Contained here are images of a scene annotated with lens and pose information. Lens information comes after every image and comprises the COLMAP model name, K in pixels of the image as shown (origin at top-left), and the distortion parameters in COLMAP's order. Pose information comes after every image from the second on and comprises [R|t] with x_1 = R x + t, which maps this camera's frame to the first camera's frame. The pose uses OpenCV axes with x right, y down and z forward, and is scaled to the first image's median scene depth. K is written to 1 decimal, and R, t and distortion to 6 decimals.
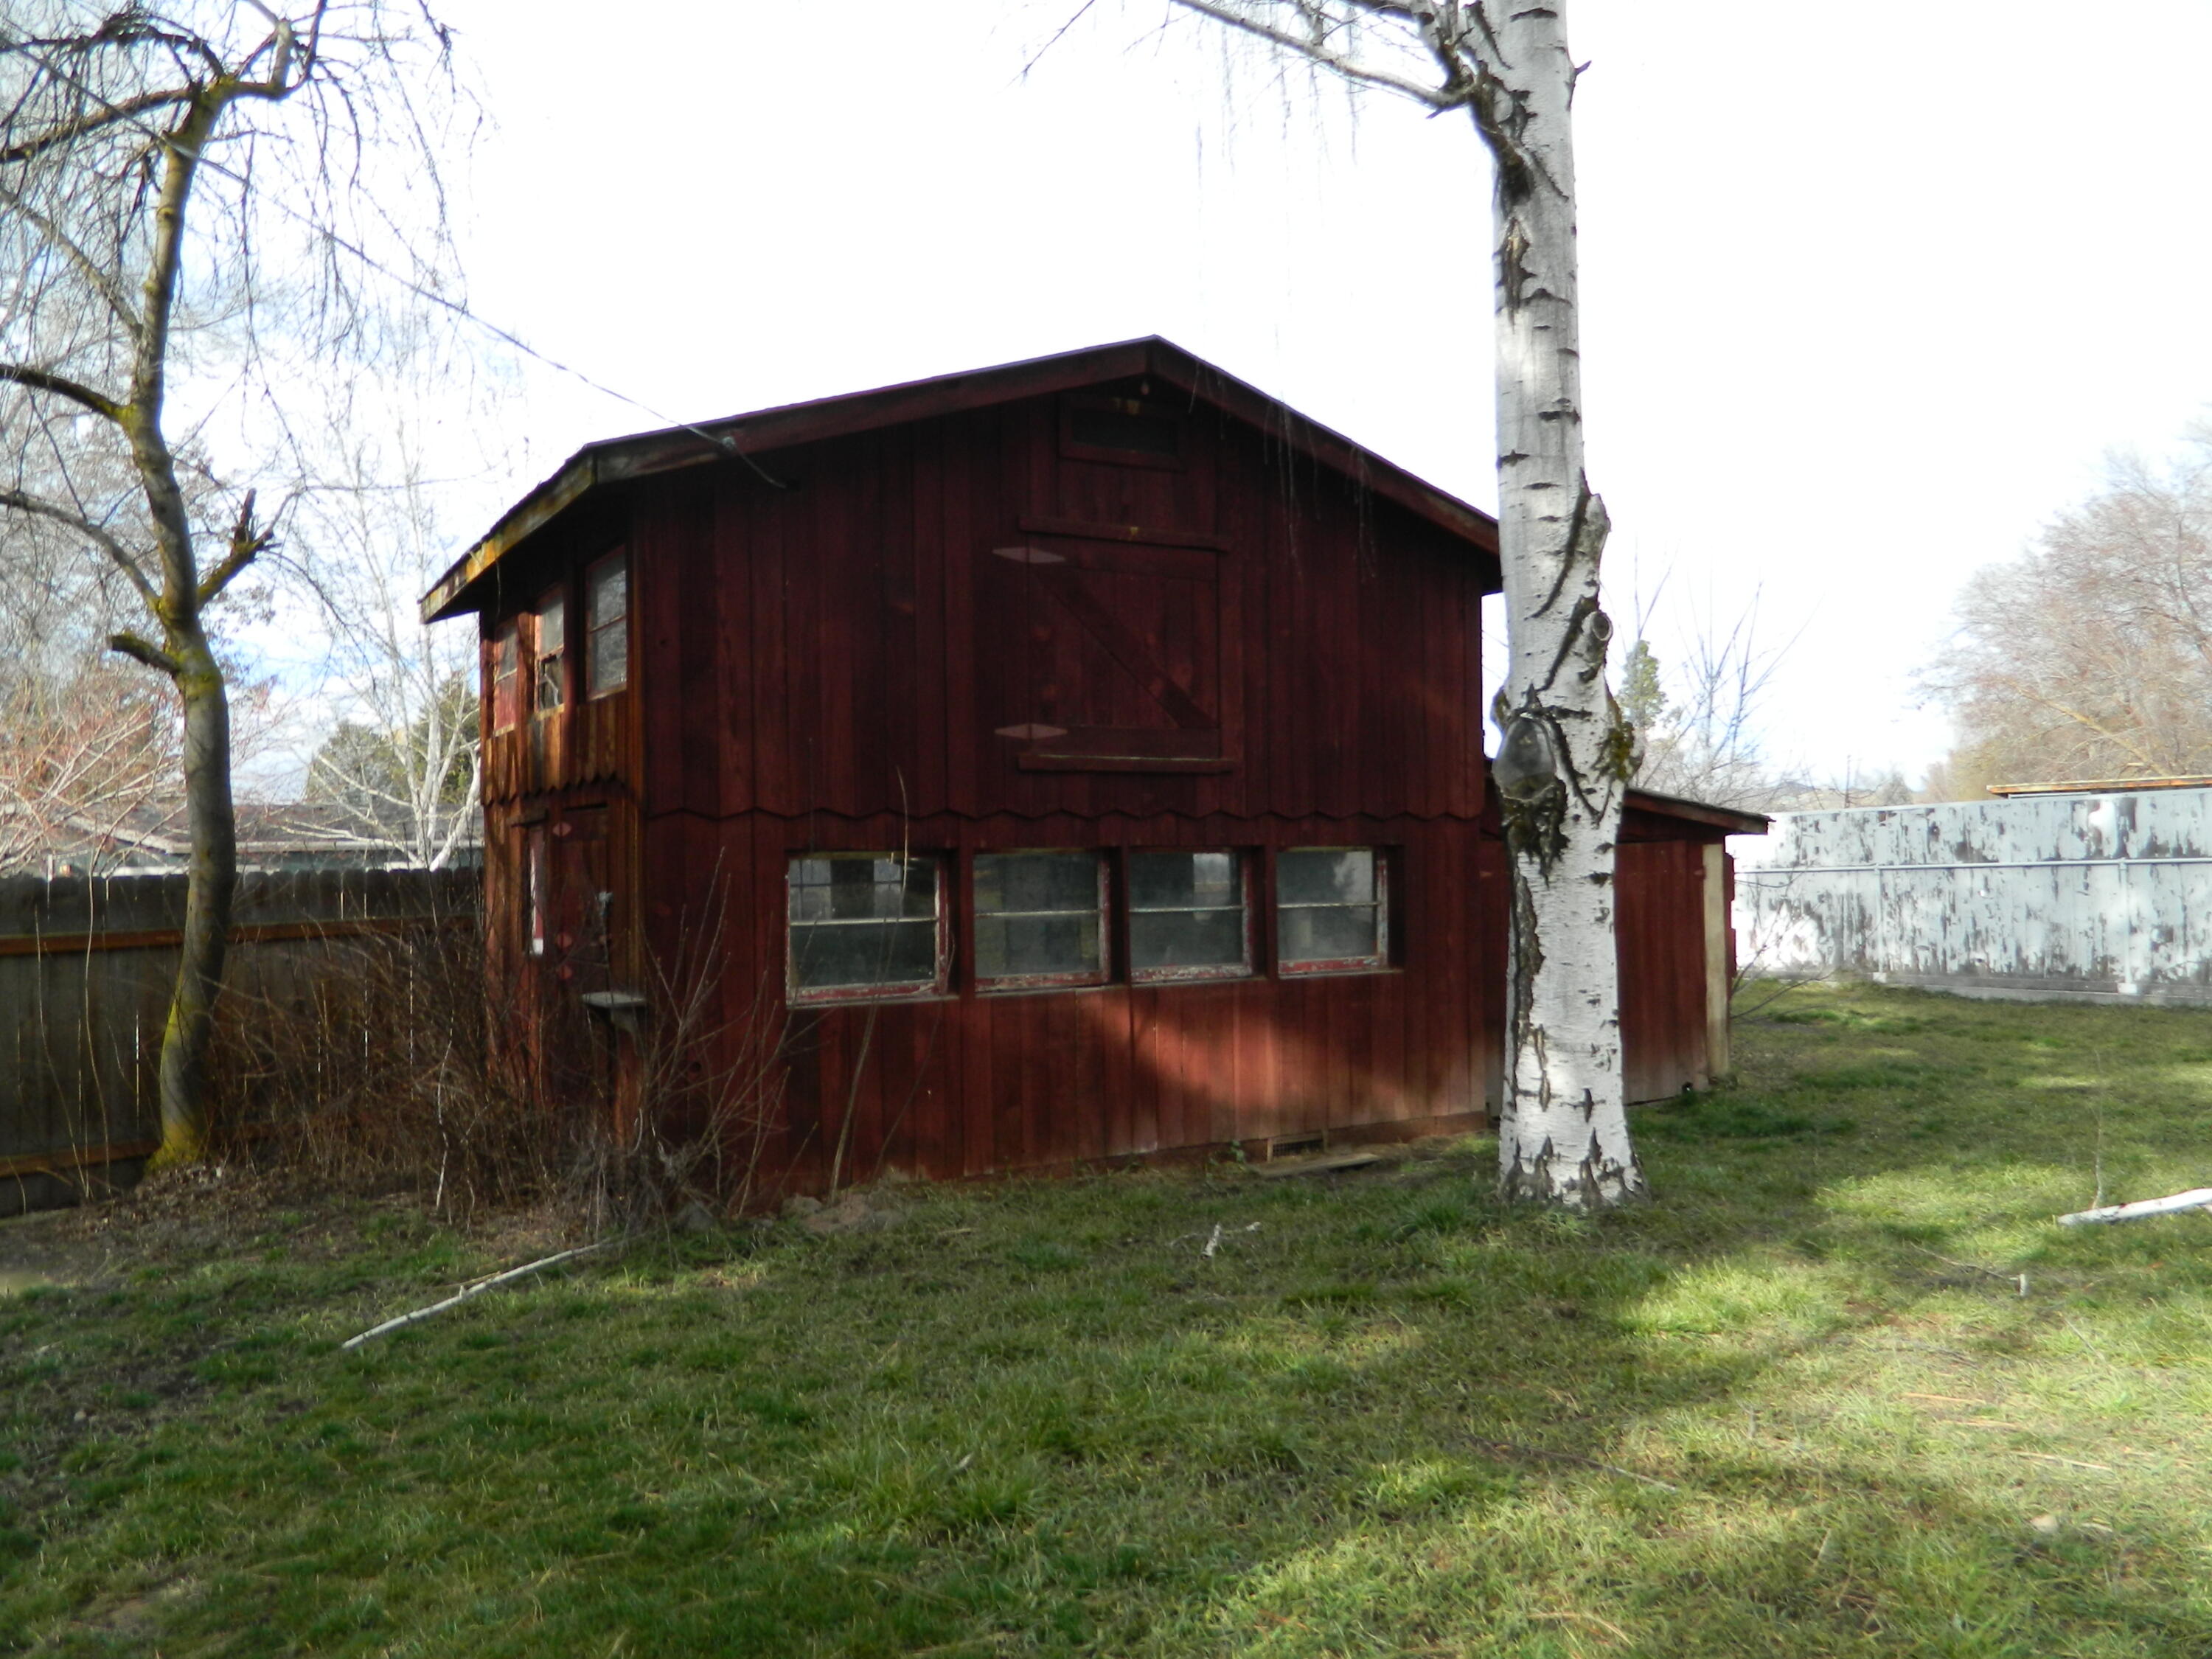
lens RADIAL K [[1655.5, 0, 1102.1], [0, 1655.5, 830.1], [0, 0, 1]] dist [0.016913, -0.003360]
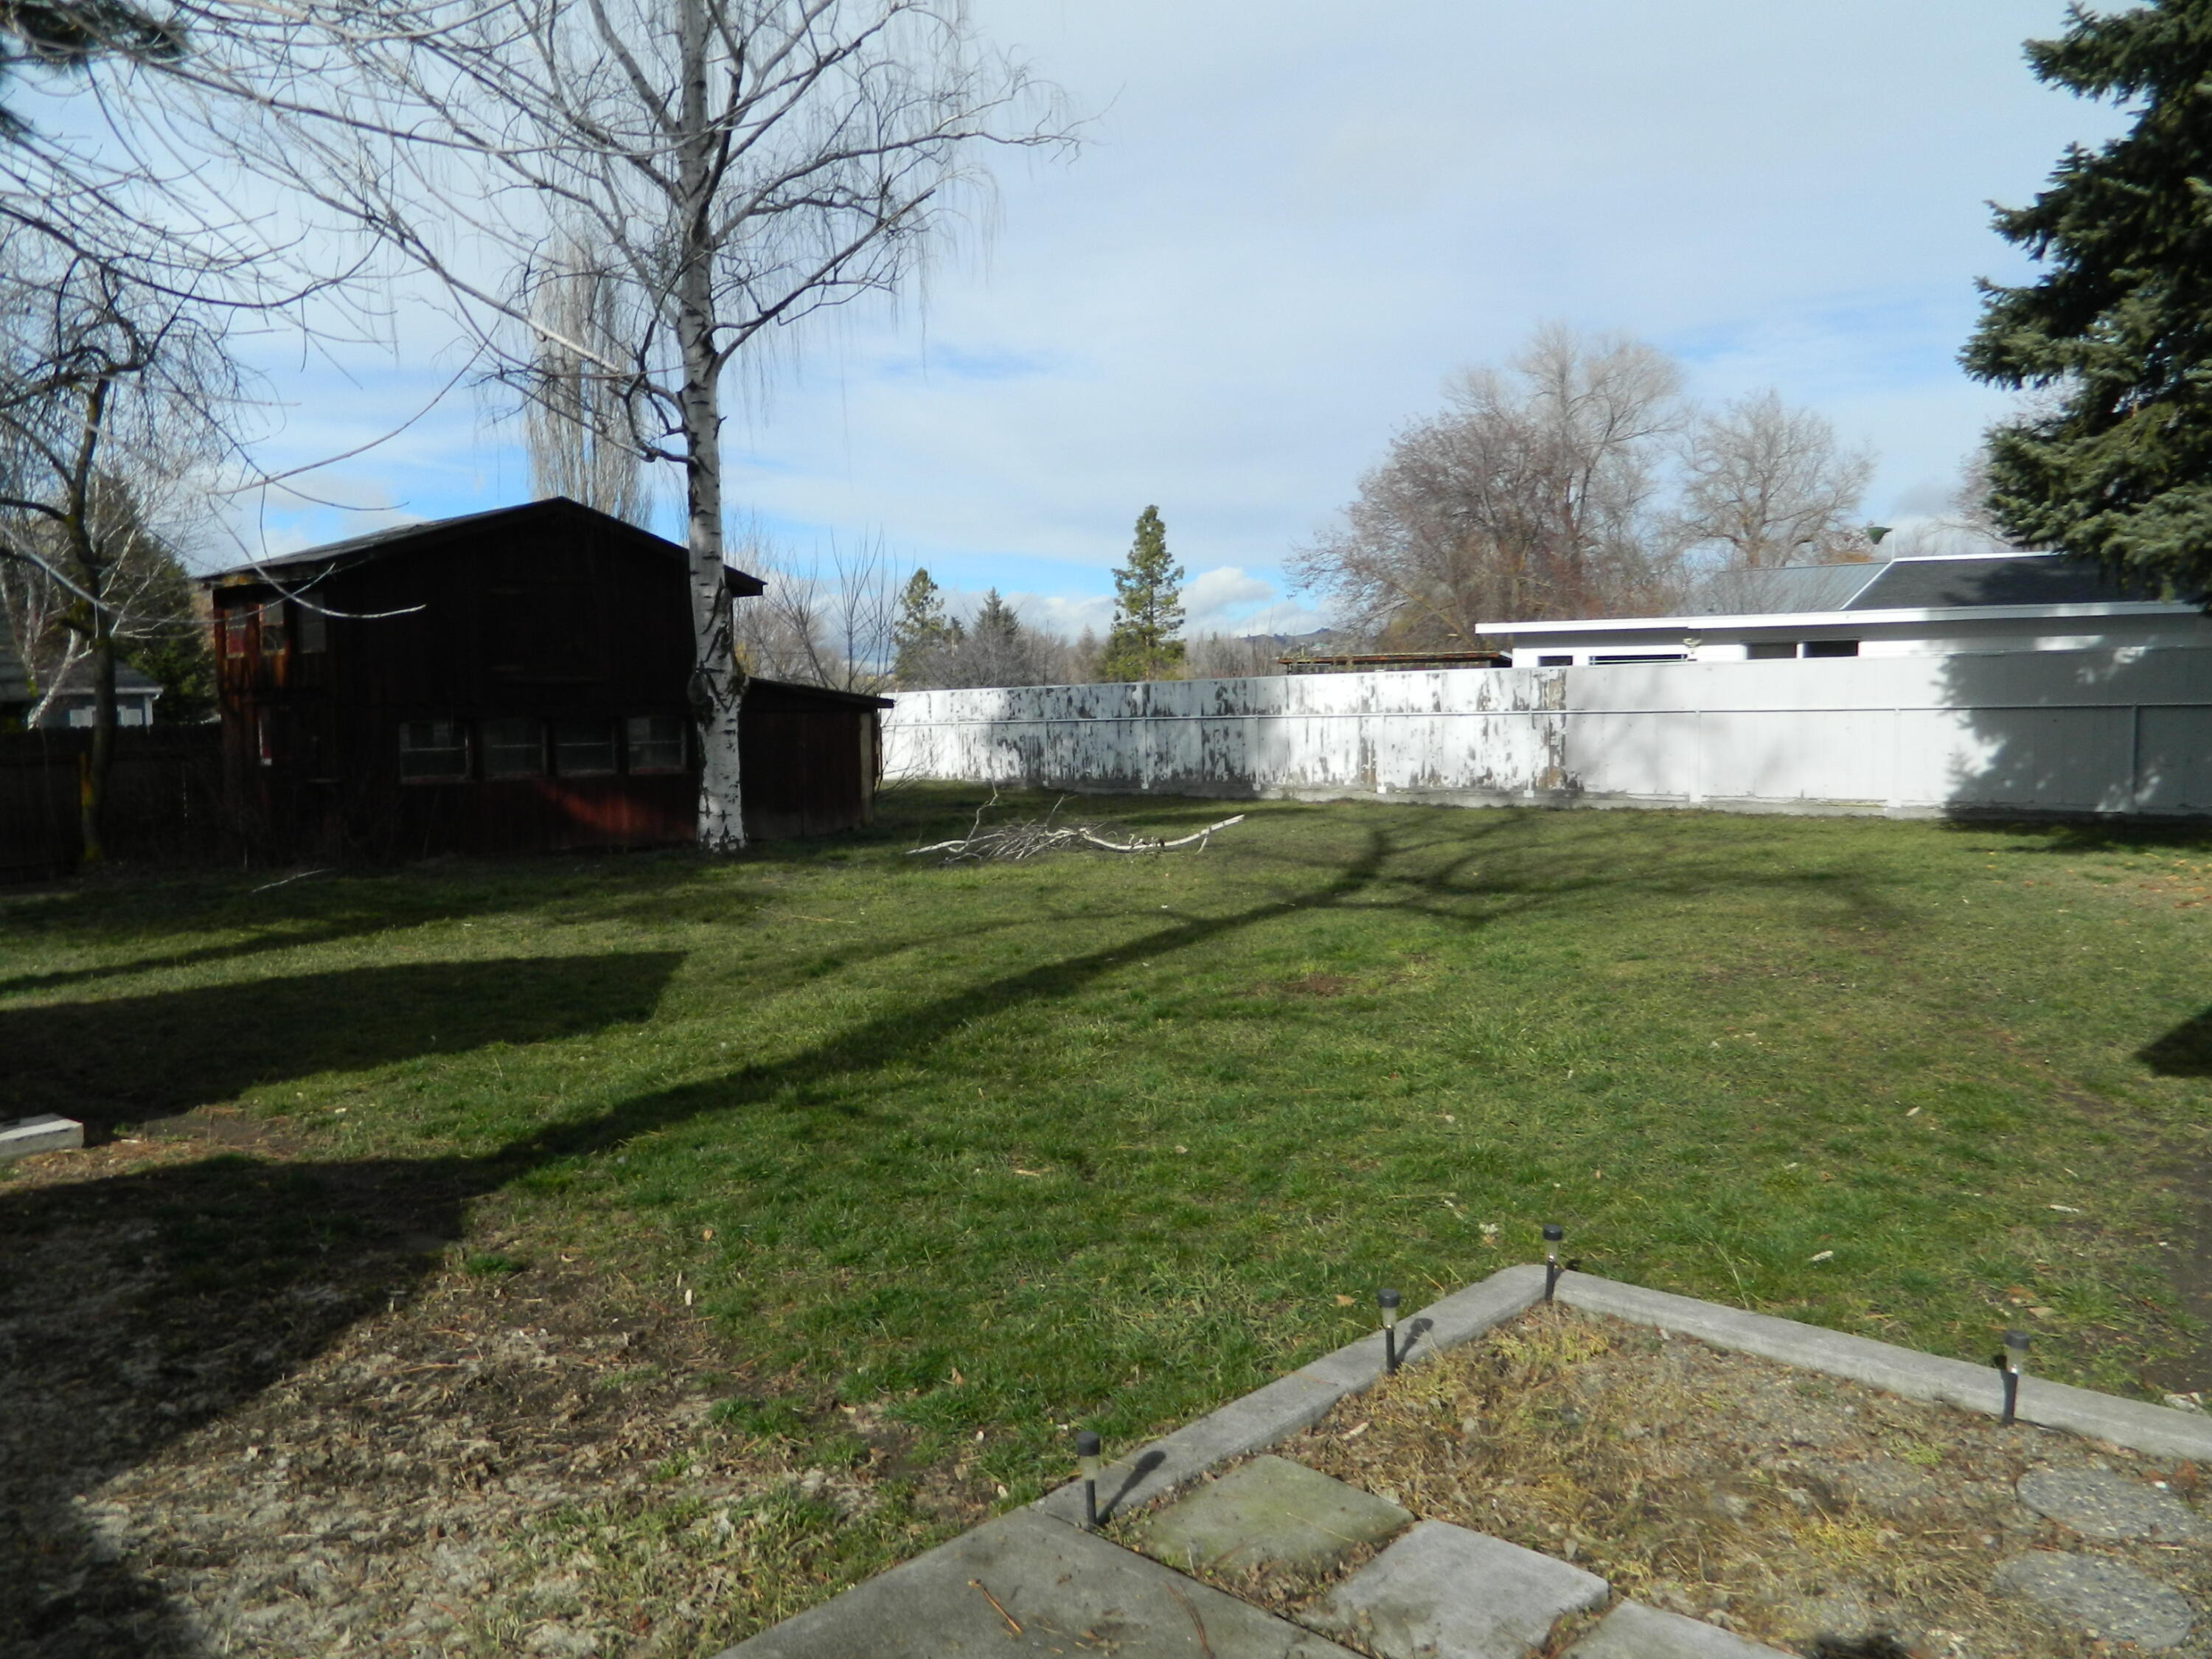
lens RADIAL K [[1655.5, 0, 1106.7], [0, 1655.5, 818.2], [0, 0, 1]] dist [0.016913, -0.003360]
pose [[0.967103, -0.011567, 0.254121, 0.170190], [-0.011529, 0.995946, 0.089211, -0.064246], [-0.254123, -0.089206, 0.963049, -1.430773]]
